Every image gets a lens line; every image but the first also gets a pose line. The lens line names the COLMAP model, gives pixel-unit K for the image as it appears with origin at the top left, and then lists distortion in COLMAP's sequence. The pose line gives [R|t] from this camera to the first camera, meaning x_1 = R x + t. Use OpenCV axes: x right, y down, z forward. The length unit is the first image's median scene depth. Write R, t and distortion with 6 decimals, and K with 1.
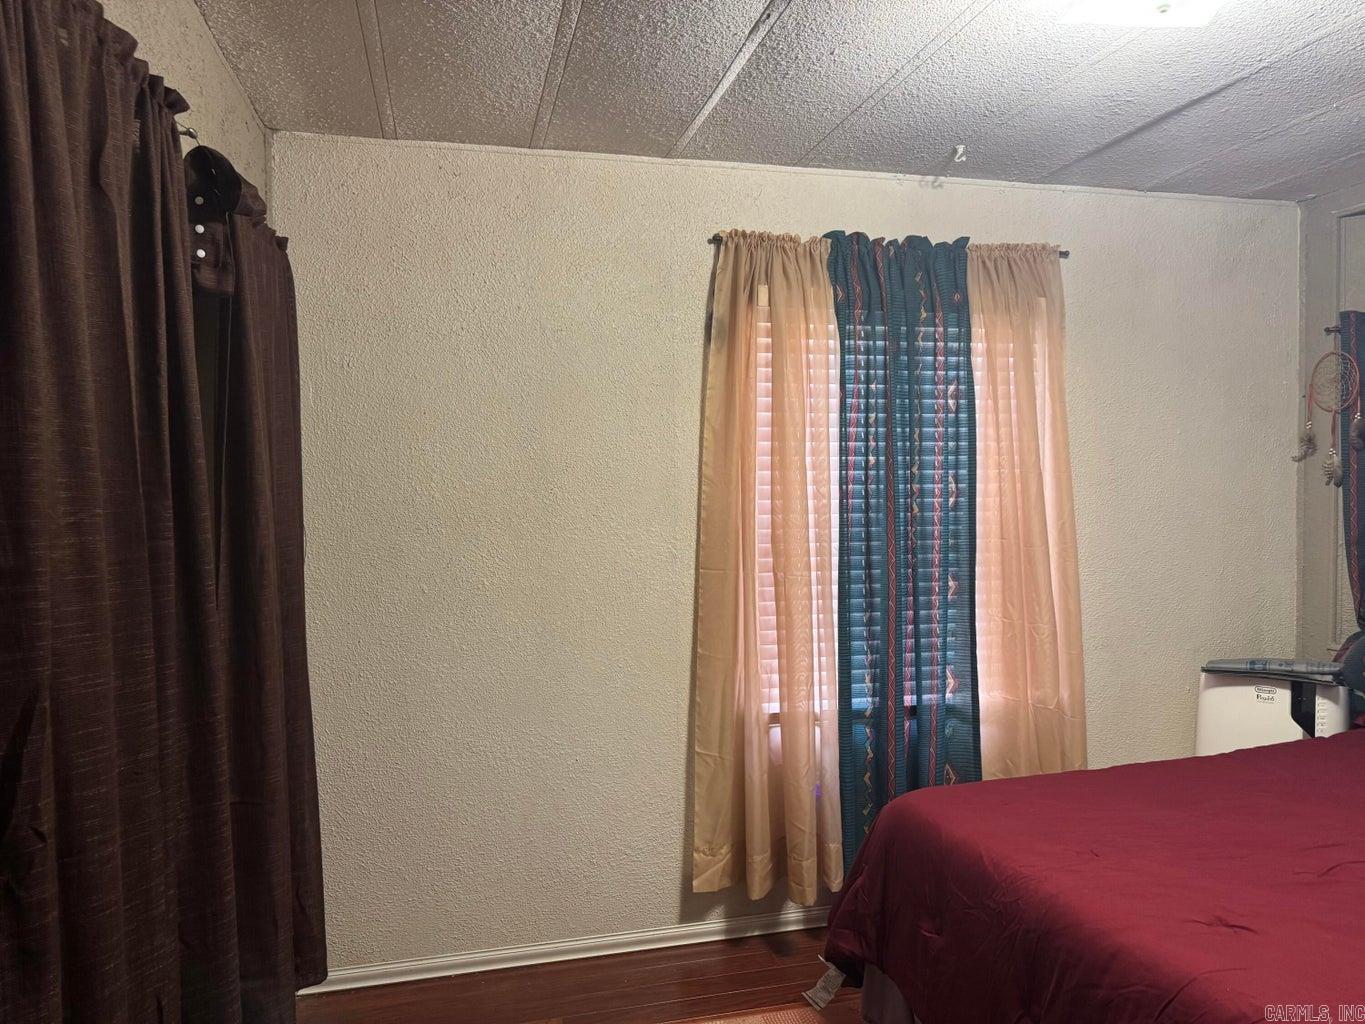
lens RADIAL K [[989.9, 0, 678.0], [0, 989.9, 517.7], [0, 0, 1]] dist [0.058480, -0.051034]
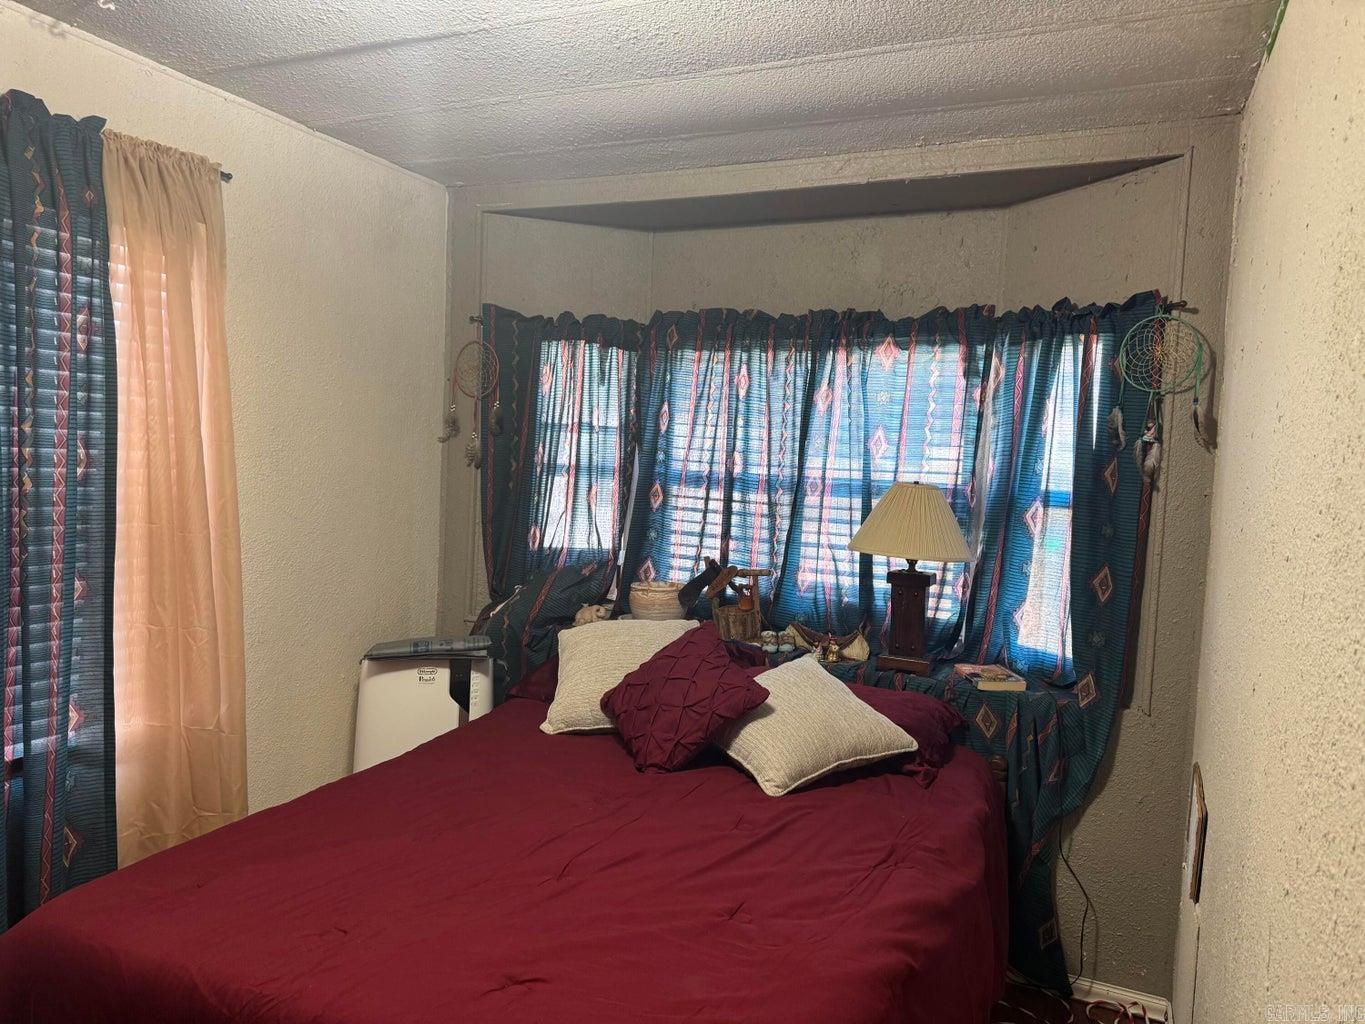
lens RADIAL K [[989.9, 0, 689.4], [0, 989.9, 513.5], [0, 0, 1]] dist [0.058480, -0.051034]
pose [[0.627013, -0.003388, 0.779002, -0.021562], [-0.024320, 0.999418, 0.023922, -0.014991], [-0.778629, -0.033945, 0.626565, 0.179622]]
